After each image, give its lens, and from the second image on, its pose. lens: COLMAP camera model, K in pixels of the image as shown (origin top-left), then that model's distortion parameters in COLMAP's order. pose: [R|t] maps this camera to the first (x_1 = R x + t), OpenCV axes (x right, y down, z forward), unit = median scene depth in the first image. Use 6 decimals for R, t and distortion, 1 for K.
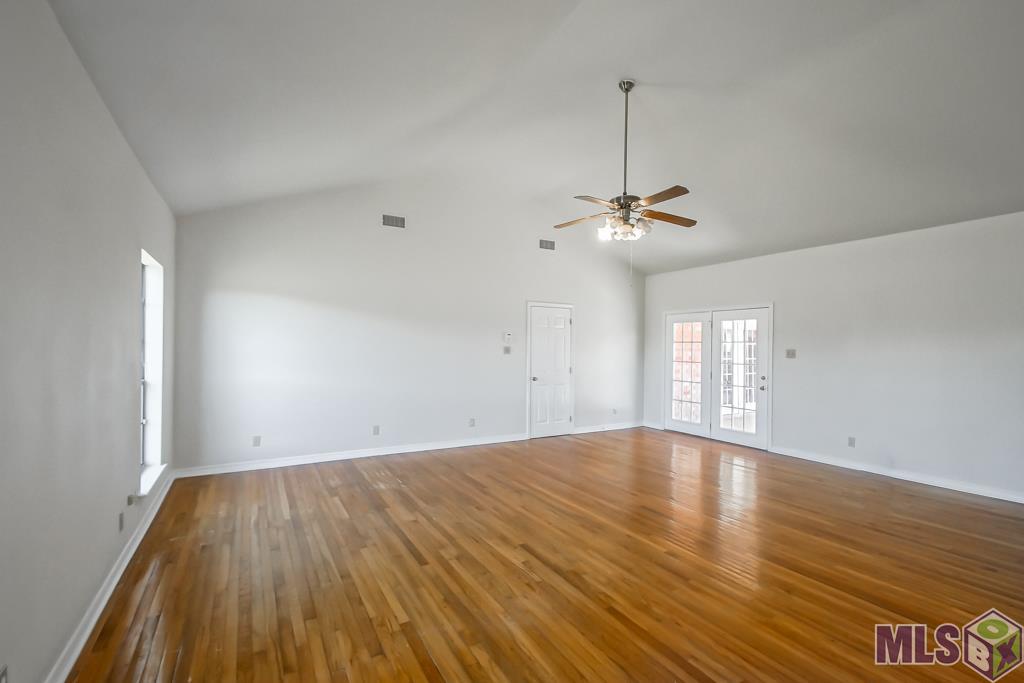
lens RADIAL K [[451.1, 0, 531.1], [0, 451.1, 343.8], [0, 0, 1]] dist [-0.000214, -0.000052]
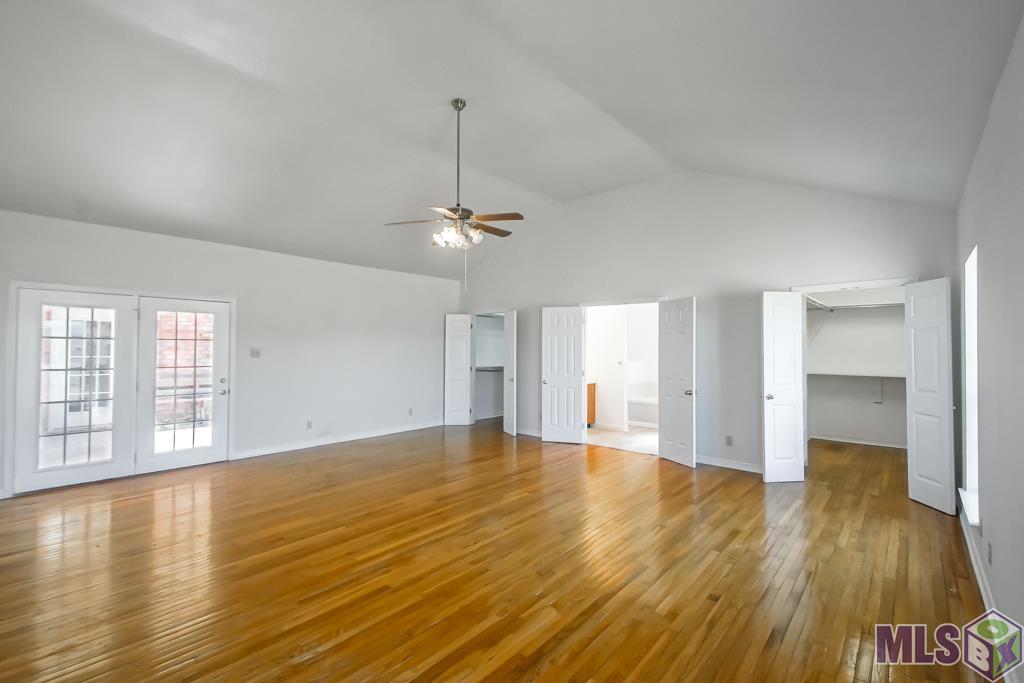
lens RADIAL K [[456.5, 0, 493.6], [0, 456.5, 353.1], [0, 0, 1]] dist [0.026117, -0.000217]
pose [[-0.276164, -0.025257, 0.960779, -0.727283], [-0.019037, 0.999602, 0.020805, -0.012149], [-0.960922, -0.012545, -0.276535, 1.033452]]
